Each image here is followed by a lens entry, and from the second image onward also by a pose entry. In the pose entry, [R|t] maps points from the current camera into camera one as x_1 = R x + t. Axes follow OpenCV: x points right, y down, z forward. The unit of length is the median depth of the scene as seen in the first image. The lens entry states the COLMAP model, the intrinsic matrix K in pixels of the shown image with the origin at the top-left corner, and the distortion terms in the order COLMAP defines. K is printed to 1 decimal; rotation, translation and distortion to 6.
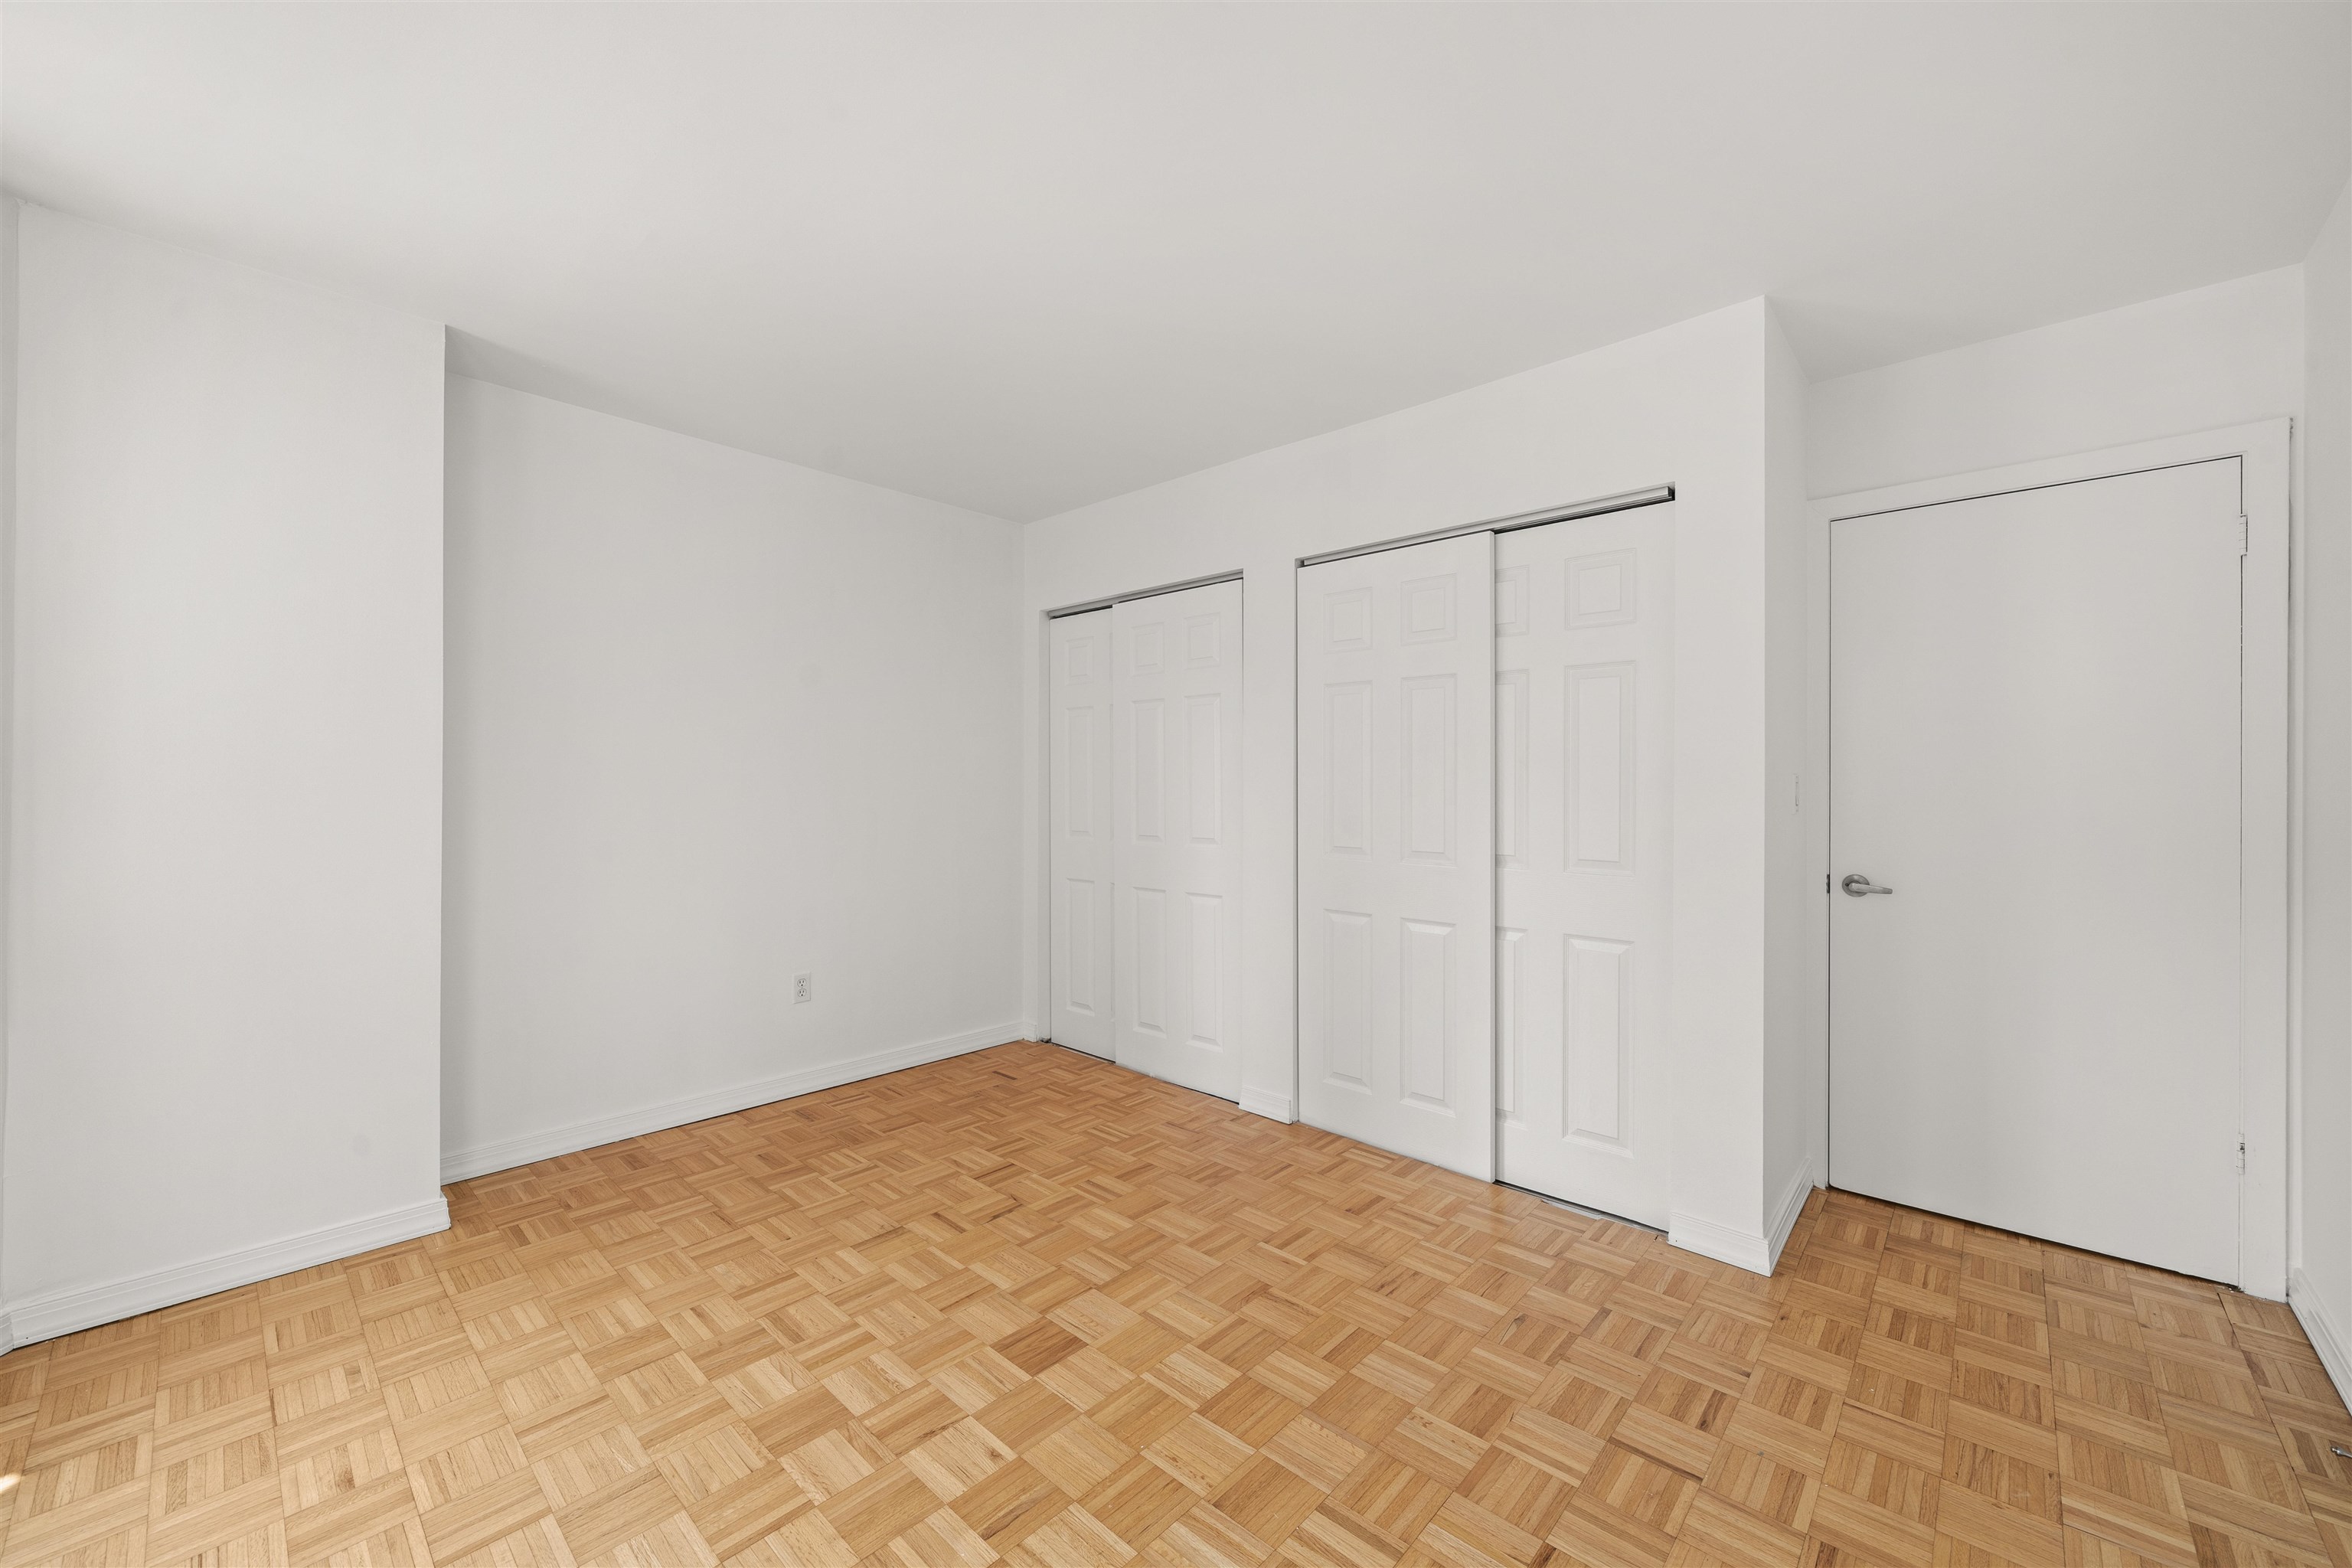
lens RADIAL K [[923.9, 0, 1173.5], [0, 923.9, 791.2], [0, 0, 1]] dist [0.003300, 0.000270]
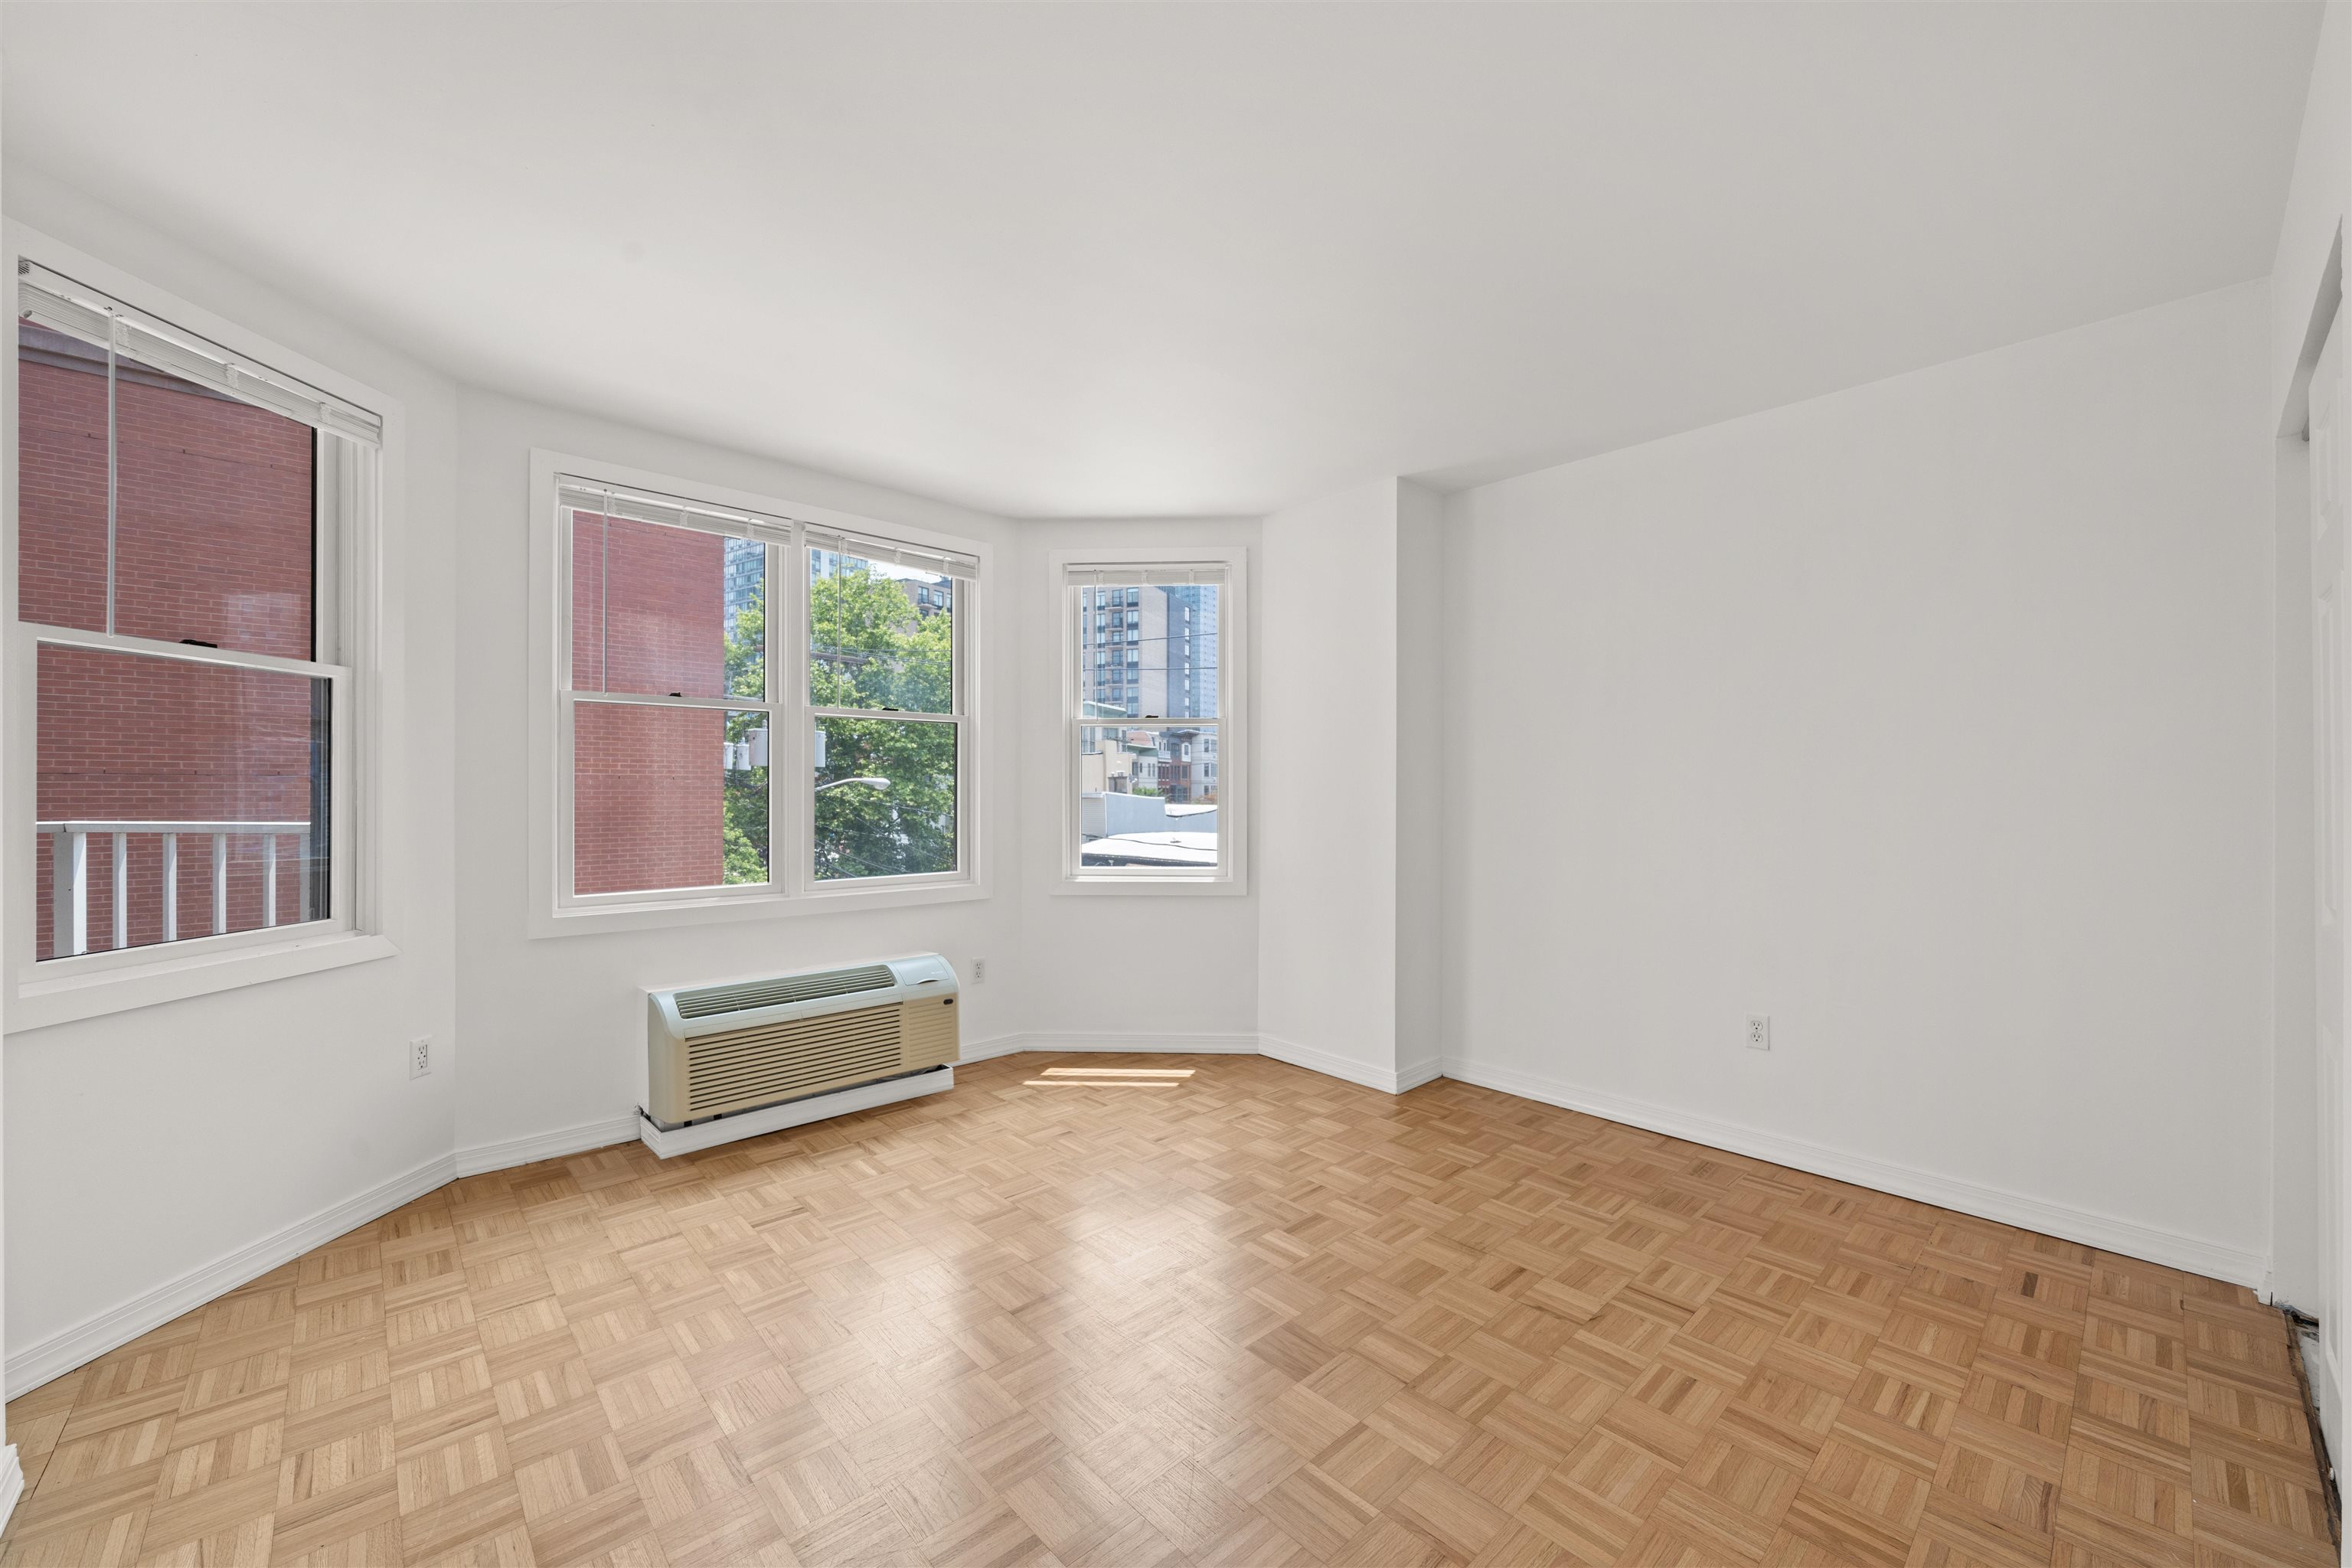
lens RADIAL K [[923.9, 0, 1181.1], [0, 923.9, 802.9], [0, 0, 1]] dist [0.003300, 0.000270]
pose [[-0.090698, 0.007143, -0.995853, 0.548616], [-0.012001, 0.999894, 0.008265, 0.003570], [0.995806, 0.012701, -0.090603, 0.623684]]
